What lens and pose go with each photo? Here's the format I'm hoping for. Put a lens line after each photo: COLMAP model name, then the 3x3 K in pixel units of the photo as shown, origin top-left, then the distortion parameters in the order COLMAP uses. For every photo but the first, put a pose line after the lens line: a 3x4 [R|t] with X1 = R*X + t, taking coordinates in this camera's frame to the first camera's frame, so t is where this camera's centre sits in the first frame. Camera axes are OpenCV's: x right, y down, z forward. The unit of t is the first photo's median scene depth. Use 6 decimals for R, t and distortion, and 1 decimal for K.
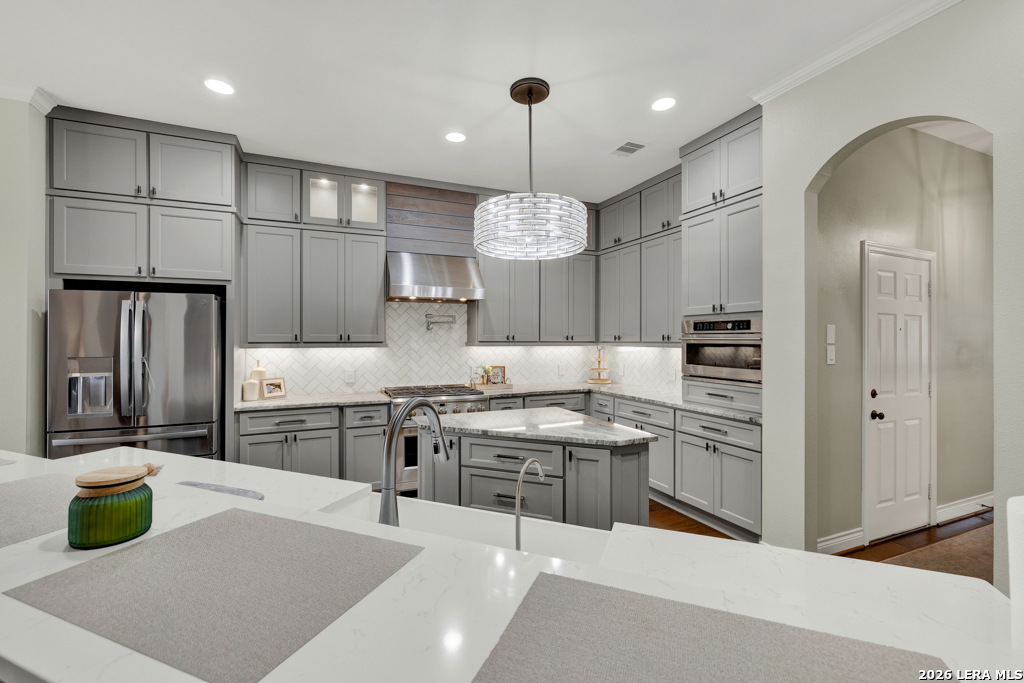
lens RADIAL K [[440.0, 0, 507.4], [0, 440.0, 336.1], [0, 0, 1]] dist [0.005170, -0.000640]
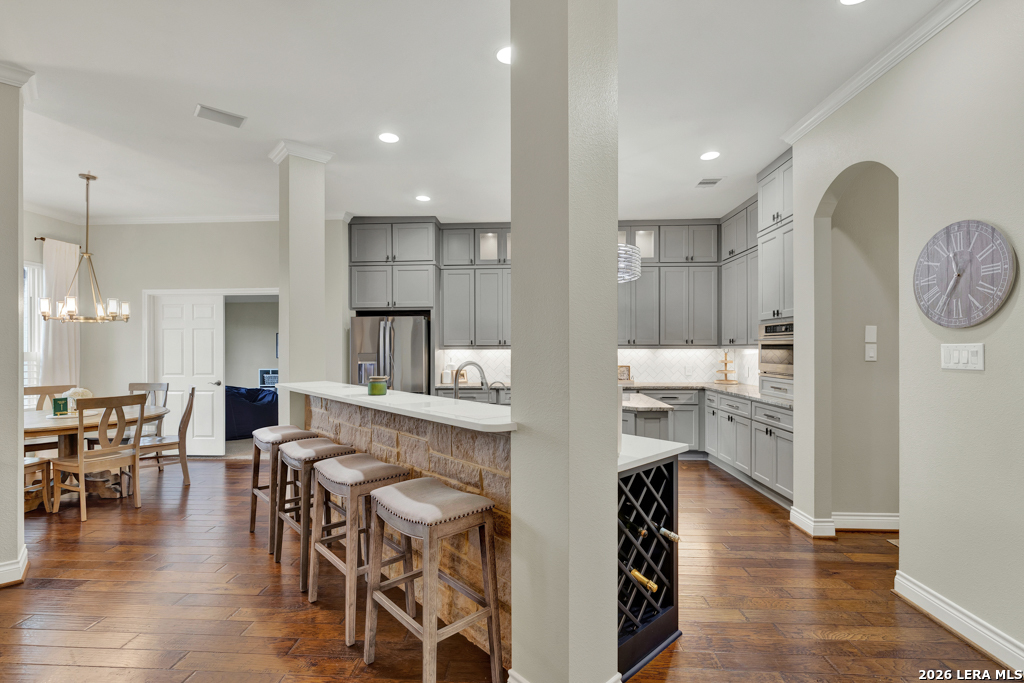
lens RADIAL K [[474.2, 0, 509.2], [0, 474.2, 345.5], [0, 0, 1]] dist [-0.002222, -0.000064]
pose [[0.897770, -0.005727, -0.440428, 0.360959], [0.005927, 0.999982, -0.000920, 0.016791], [0.440425, -0.001784, 0.897788, -0.405672]]
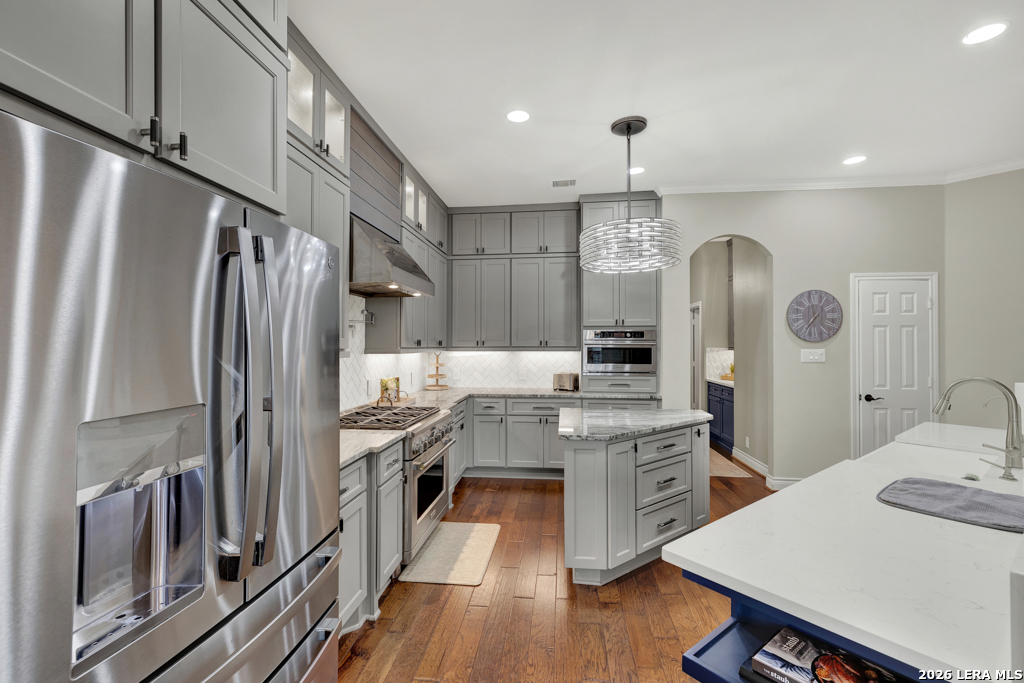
lens RADIAL K [[440.0, 0, 512.2], [0, 440.0, 339.0], [0, 0, 1]] dist [0.005170, -0.000640]
pose [[0.489491, 0.009354, 0.871958, -0.832255], [-0.005970, 0.999955, -0.007376, 0.002494], [-0.871988, -0.001595, 0.489525, 0.560558]]
